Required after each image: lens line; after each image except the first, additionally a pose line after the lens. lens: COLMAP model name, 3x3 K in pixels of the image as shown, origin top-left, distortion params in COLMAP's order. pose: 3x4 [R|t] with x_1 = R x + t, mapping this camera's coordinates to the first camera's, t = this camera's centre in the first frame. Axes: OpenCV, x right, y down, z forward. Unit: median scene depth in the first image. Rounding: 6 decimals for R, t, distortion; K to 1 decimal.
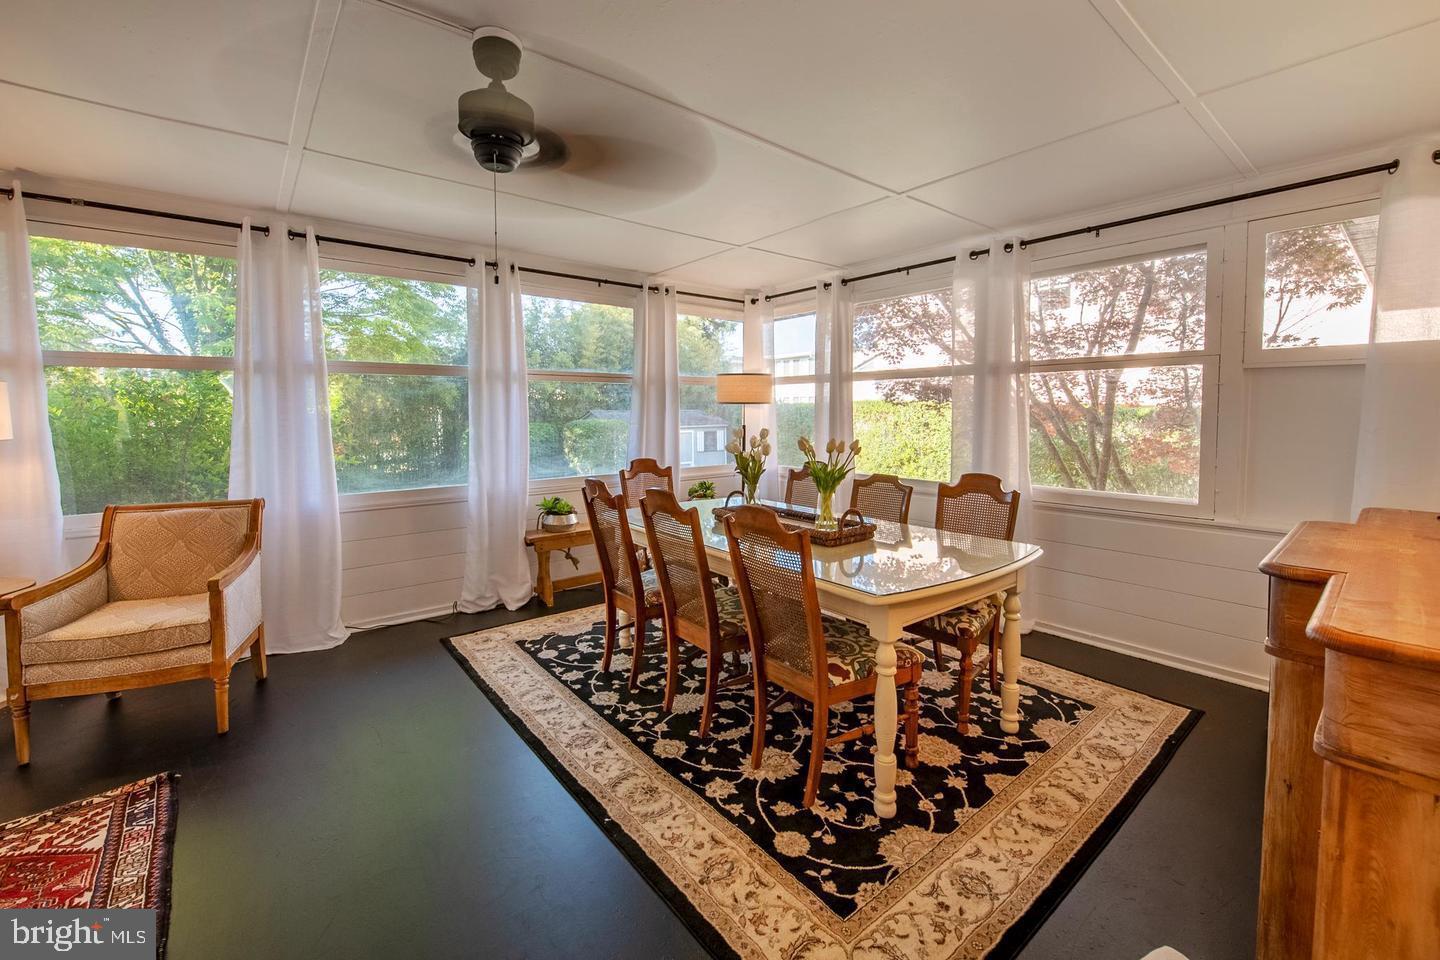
lens RADIAL K [[602.5, 0, 720.0], [0, 602.5, 480.0], [0, 0, 1]] dist [-0.001955, -0.000179]
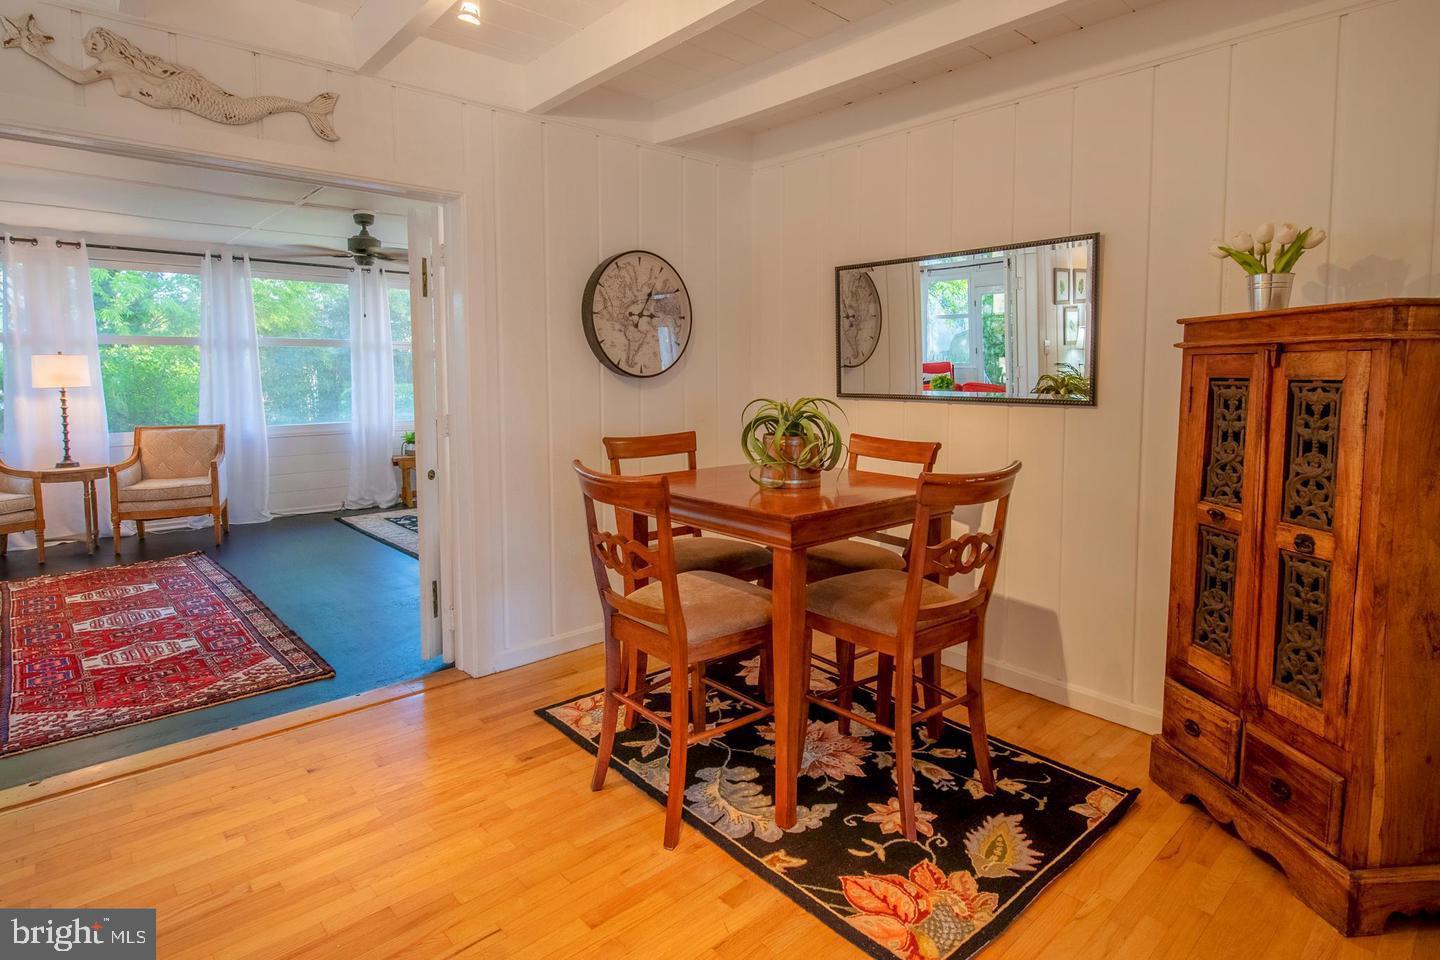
lens RADIAL K [[768.9, 0, 720.0], [0, 768.9, 480.0], [0, 0, 1]] dist [0.001176, -0.000190]
pose [[0.998329, -0.004347, 0.057624, 0.437450], [0.003050, 0.999740, 0.022581, 0.129409], [-0.057708, -0.022368, 0.998083, -1.095177]]
